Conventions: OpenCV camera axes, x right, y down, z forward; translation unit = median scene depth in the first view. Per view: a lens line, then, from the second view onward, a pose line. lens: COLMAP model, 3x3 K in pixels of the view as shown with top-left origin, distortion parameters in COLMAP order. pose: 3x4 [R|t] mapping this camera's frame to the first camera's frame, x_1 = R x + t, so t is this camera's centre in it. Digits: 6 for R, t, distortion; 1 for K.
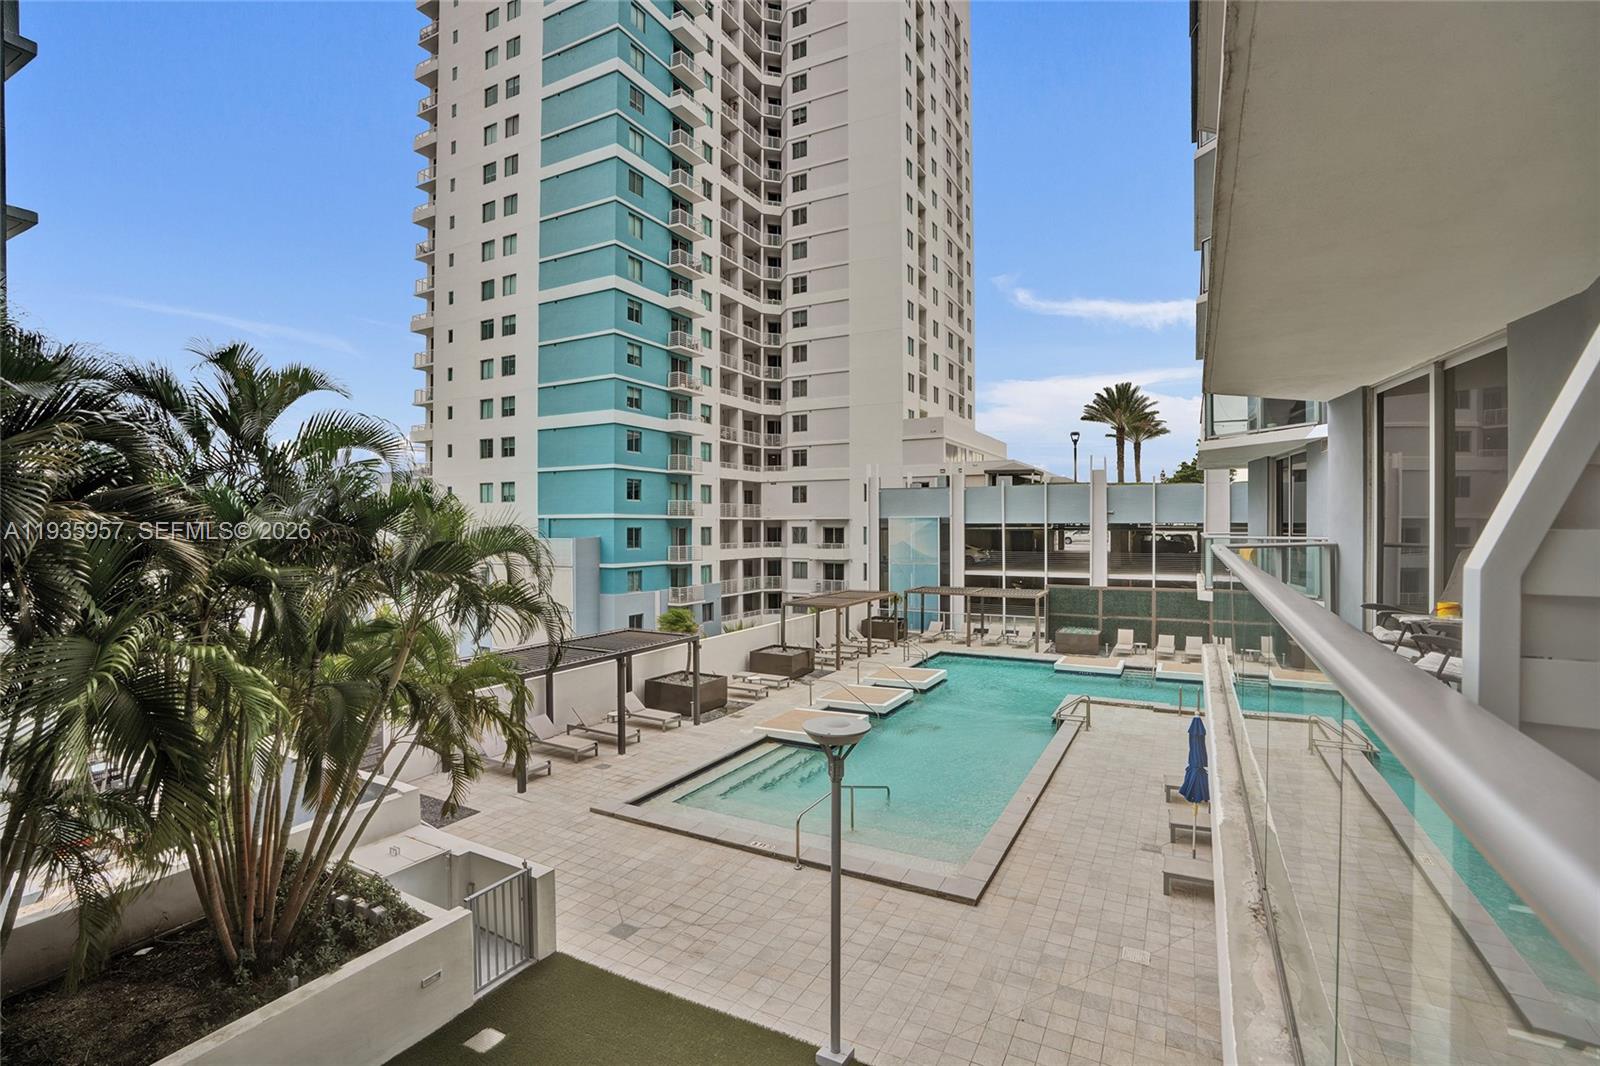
lens RADIAL K [[751.3, 0, 802.7], [0, 751.3, 530.3], [0, 0, 1]] dist [-0.061588, 0.021399]
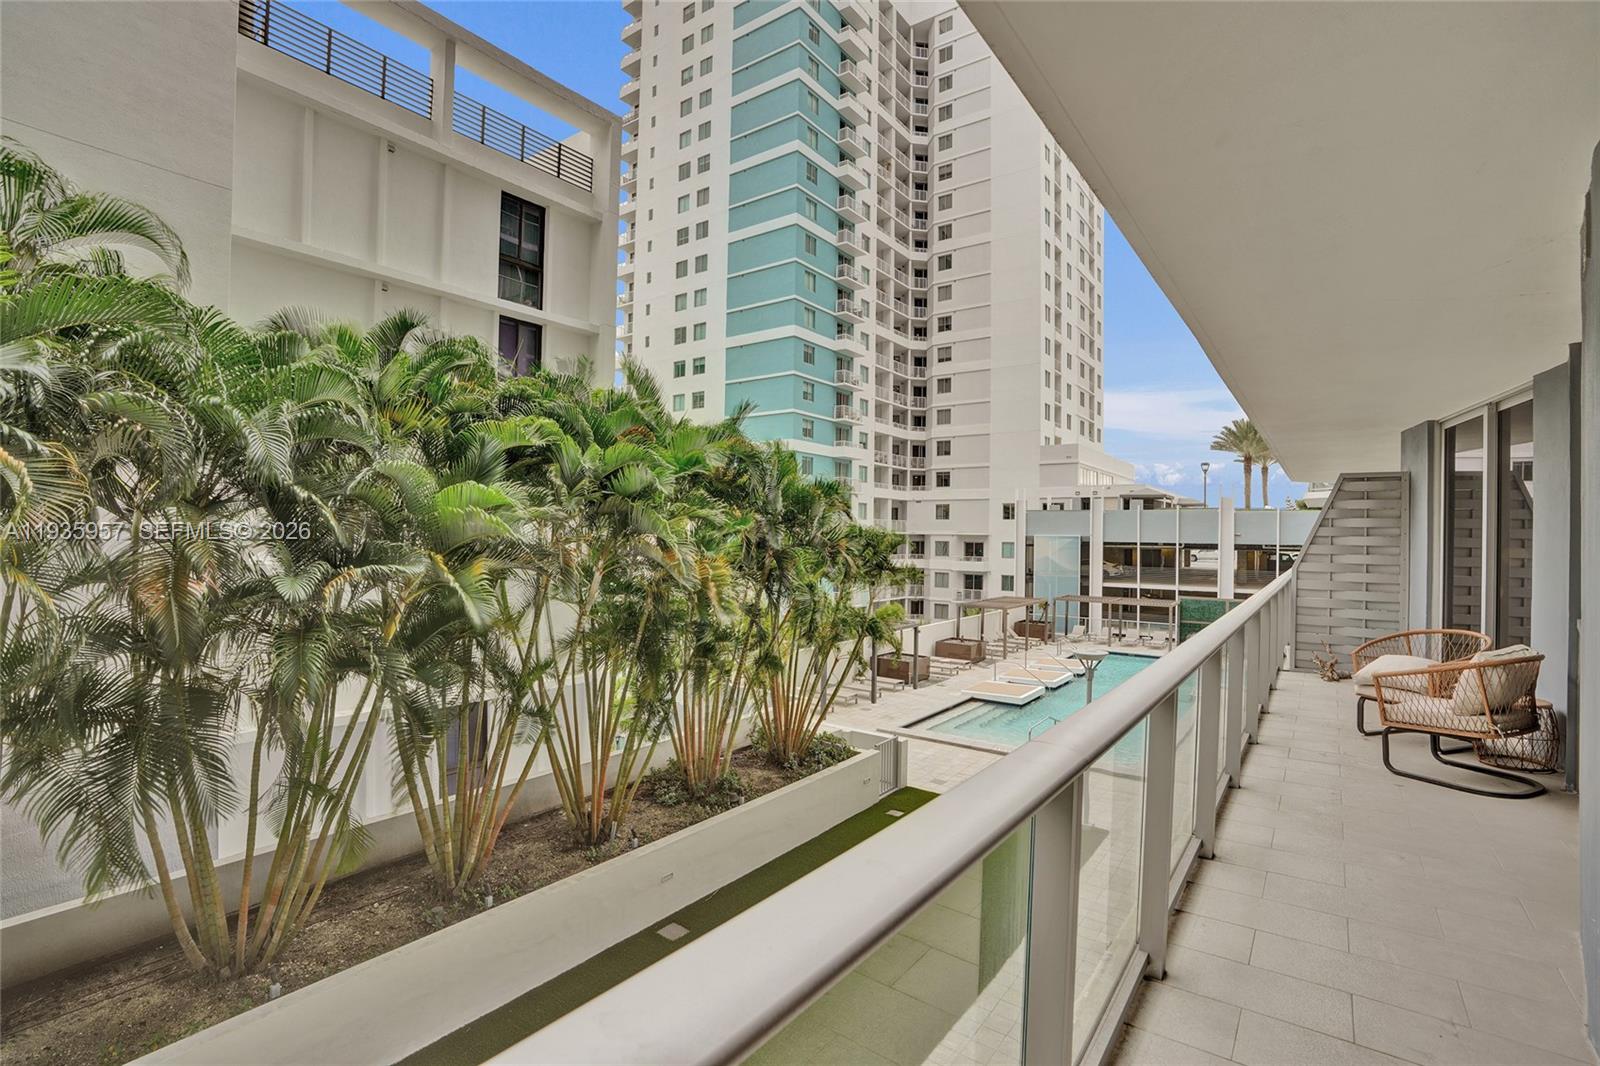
lens RADIAL K [[751.3, 0, 802.7], [0, 751.3, 530.3], [0, 0, 1]] dist [-0.061588, 0.021399]
pose [[0.990008, 0.015868, -0.140117, -0.055429], [-0.017901, 0.999752, -0.013257, -0.002303], [0.139872, 0.015633, 0.990046, -0.133754]]
